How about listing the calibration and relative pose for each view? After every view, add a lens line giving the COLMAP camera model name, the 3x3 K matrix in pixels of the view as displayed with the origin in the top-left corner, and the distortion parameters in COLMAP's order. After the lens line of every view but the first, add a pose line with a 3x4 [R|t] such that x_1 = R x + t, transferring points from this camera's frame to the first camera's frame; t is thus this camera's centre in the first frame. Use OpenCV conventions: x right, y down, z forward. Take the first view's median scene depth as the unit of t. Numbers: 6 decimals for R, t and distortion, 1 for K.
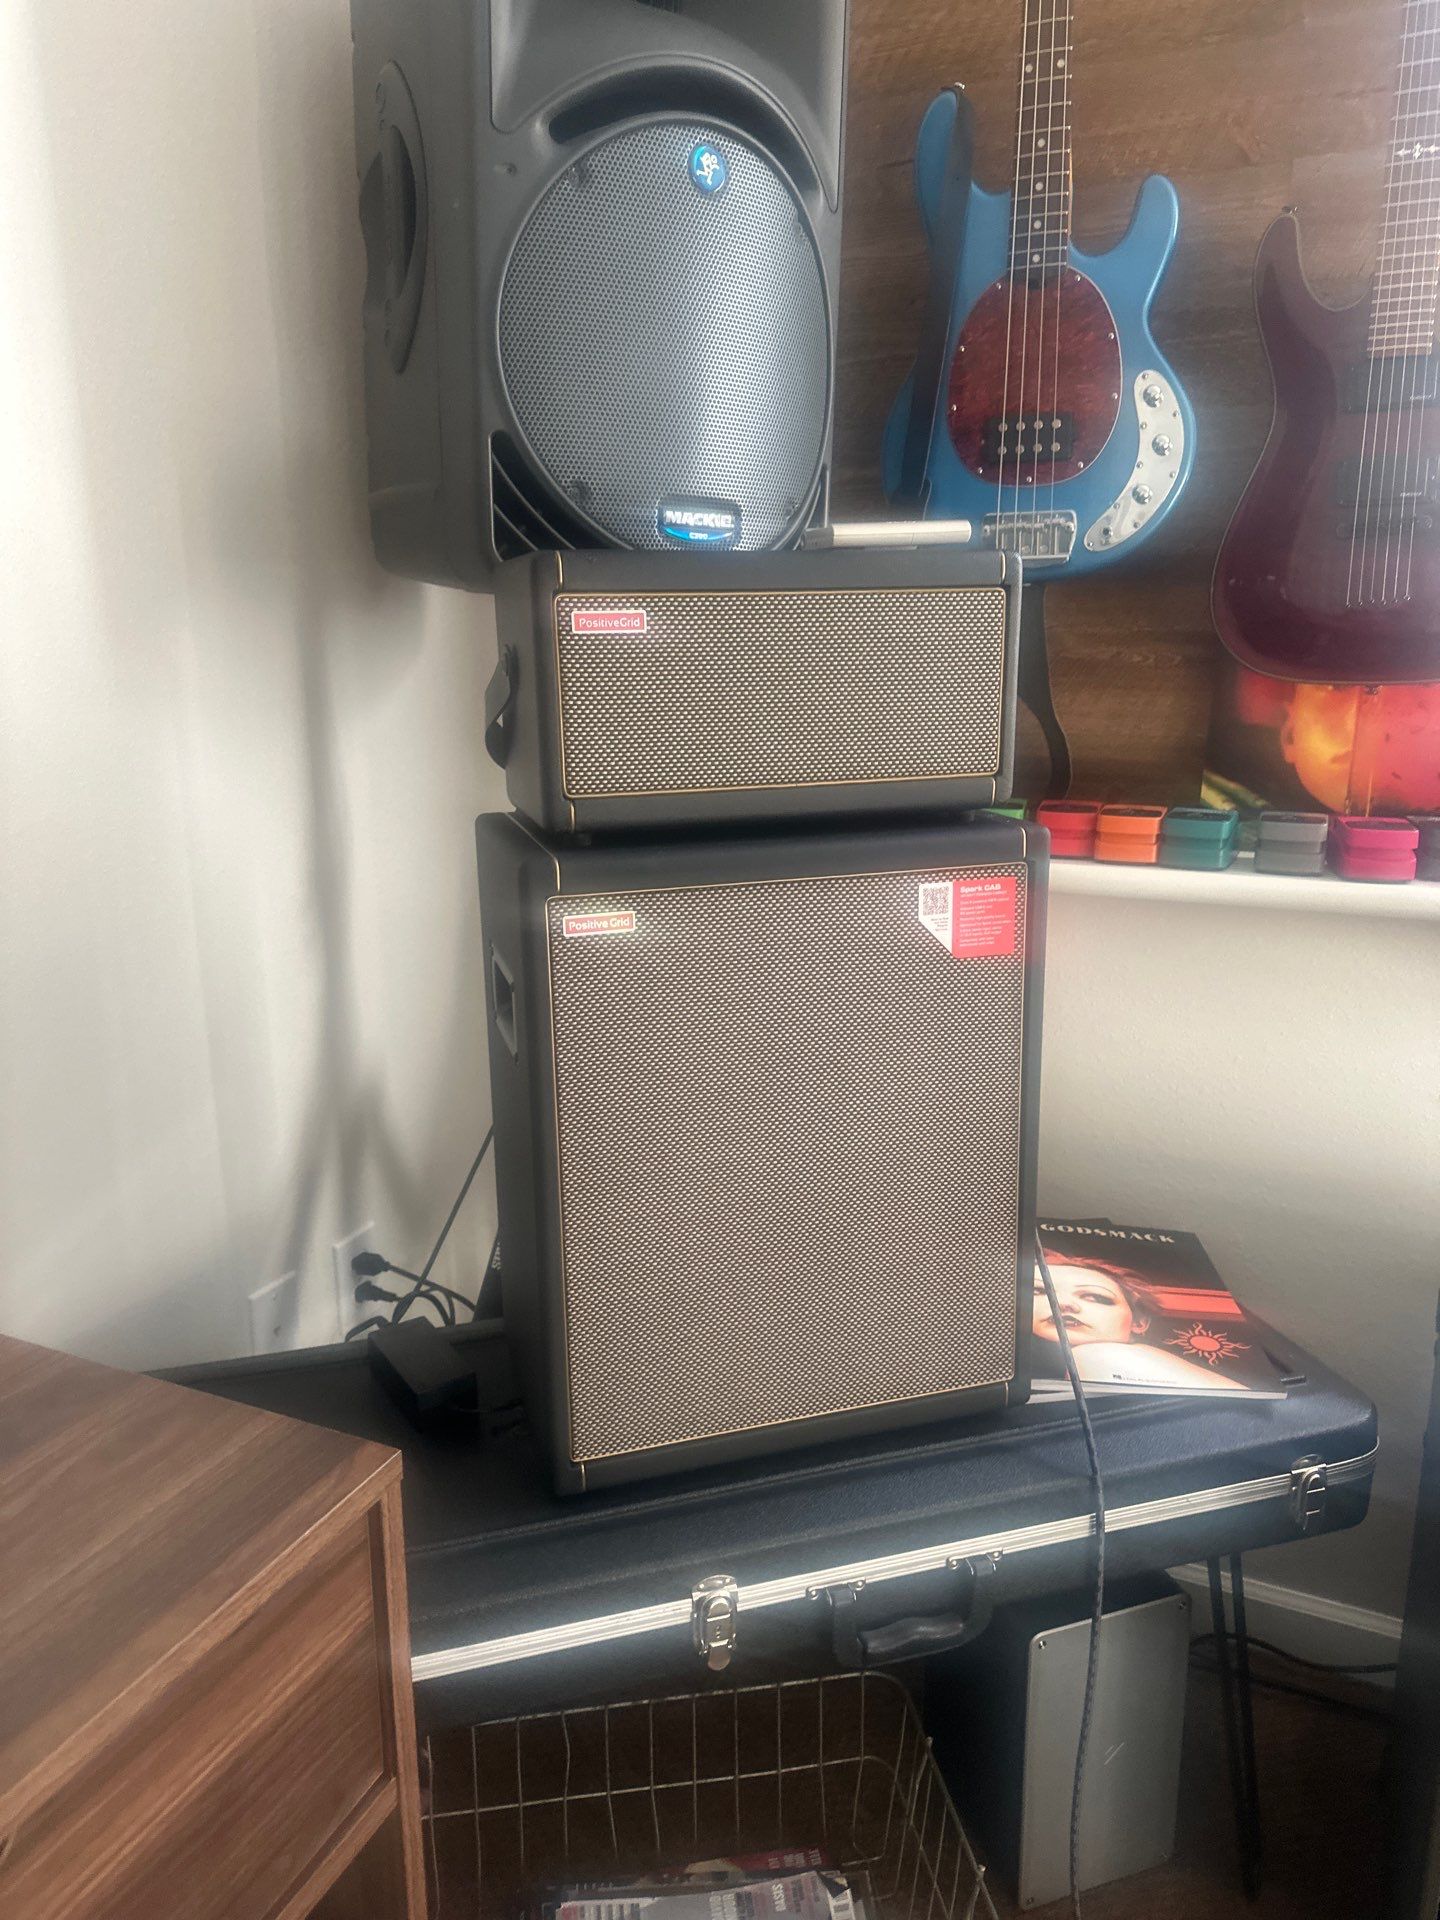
lens RADIAL K [[1331.1, 0, 719.9], [0, 1331.1, 951.5], [0, 0, 1]] dist [0.042543, -0.052833]
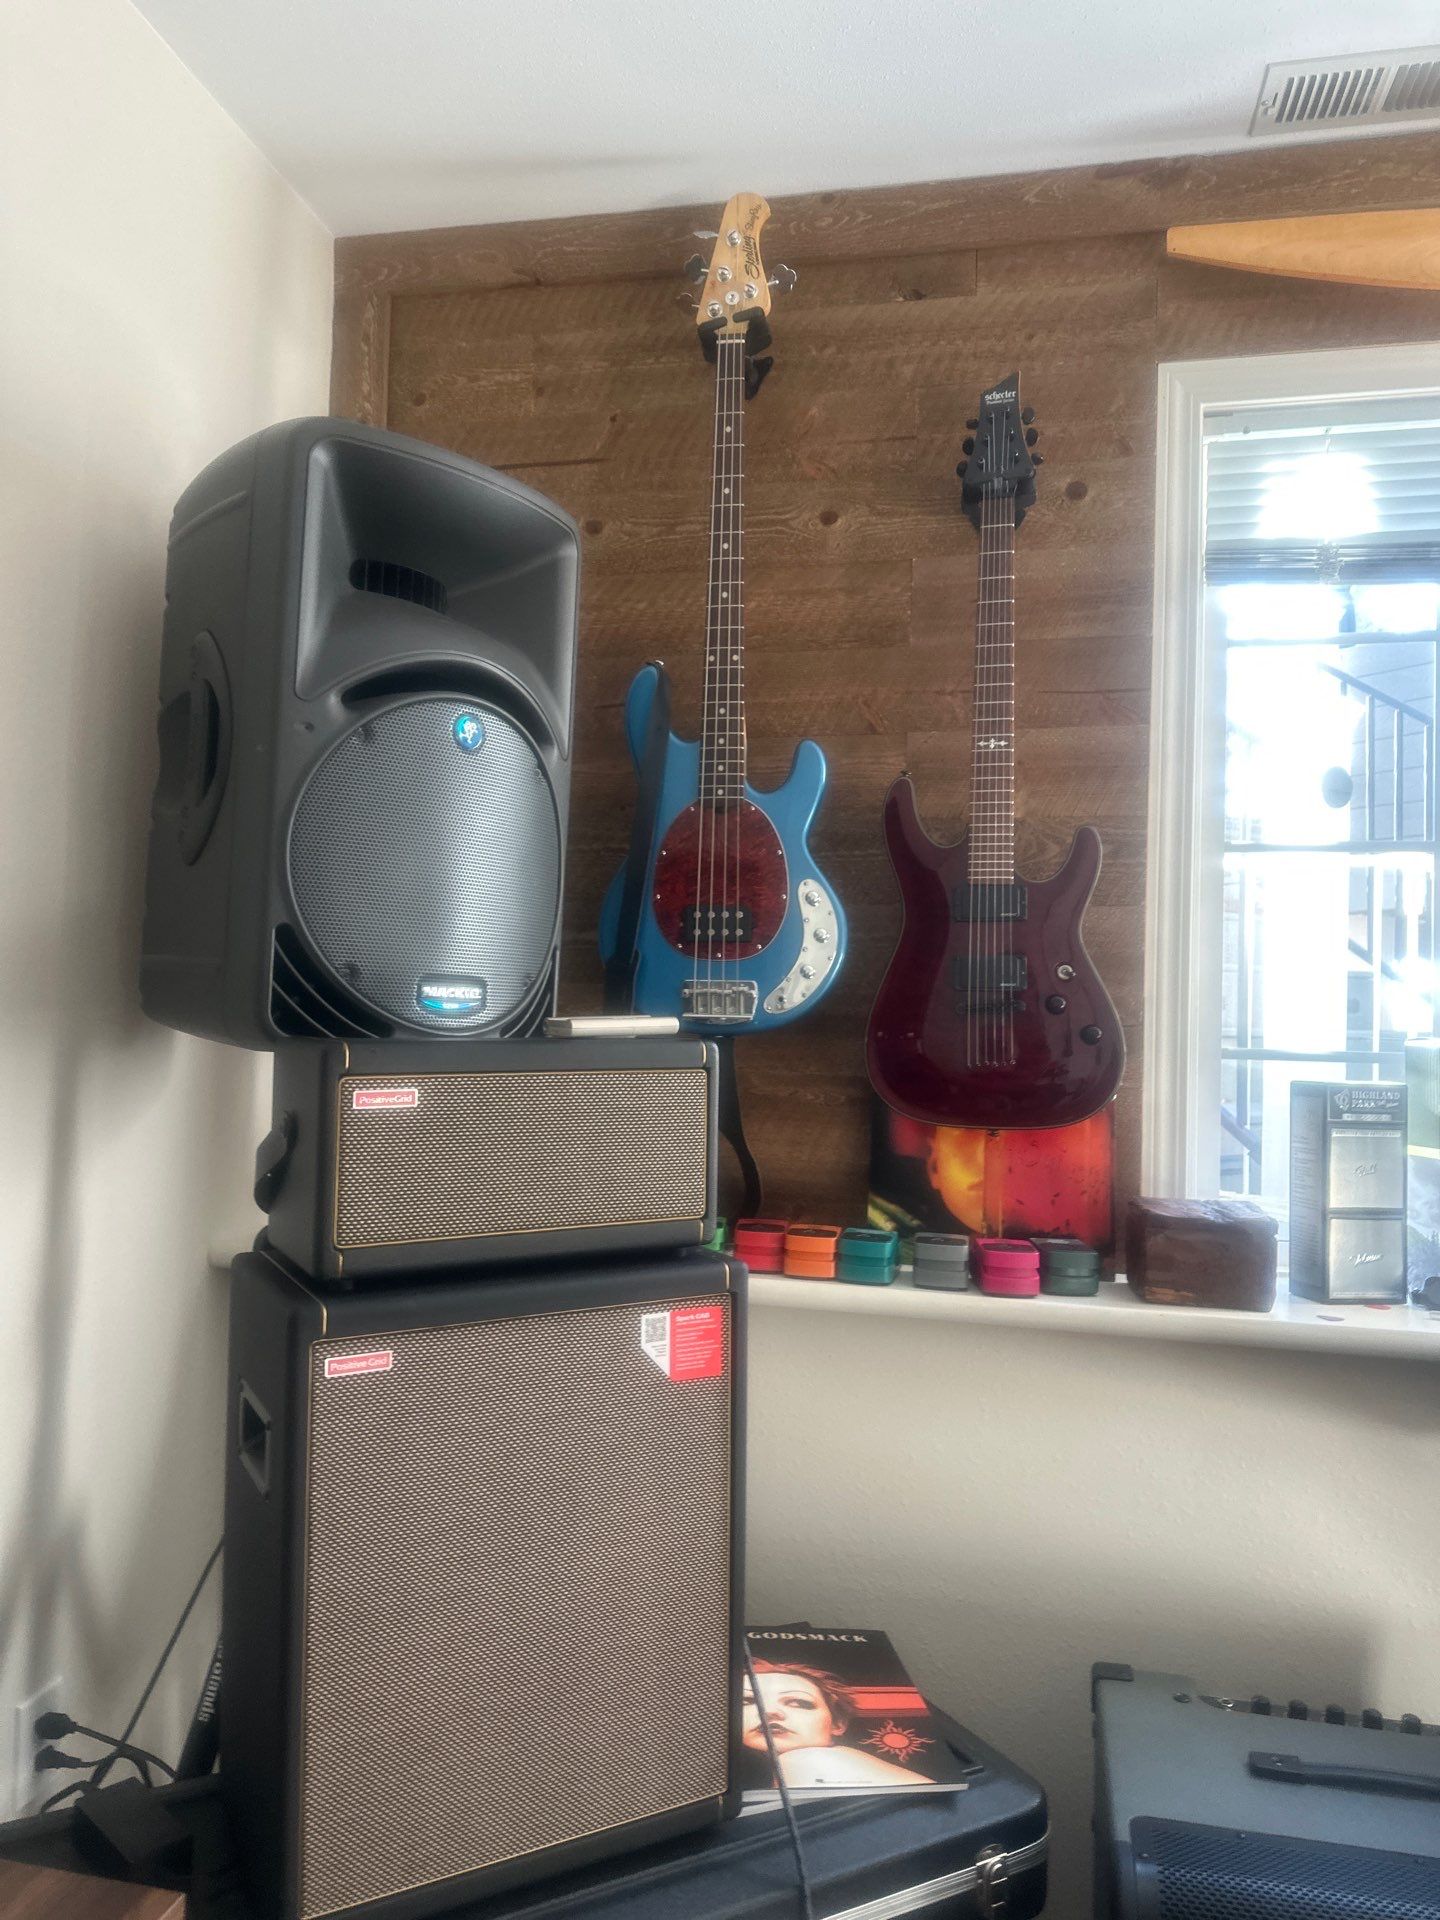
lens RADIAL K [[1331.1, 0, 704.8], [0, 1331.1, 956.1], [0, 0, 1]] dist [0.042543, -0.052833]
pose [[0.976689, 0.037353, 0.211387, -0.043988], [0.020461, 0.964061, -0.264892, -0.036264], [-0.213684, 0.263043, 0.940823, -0.158816]]
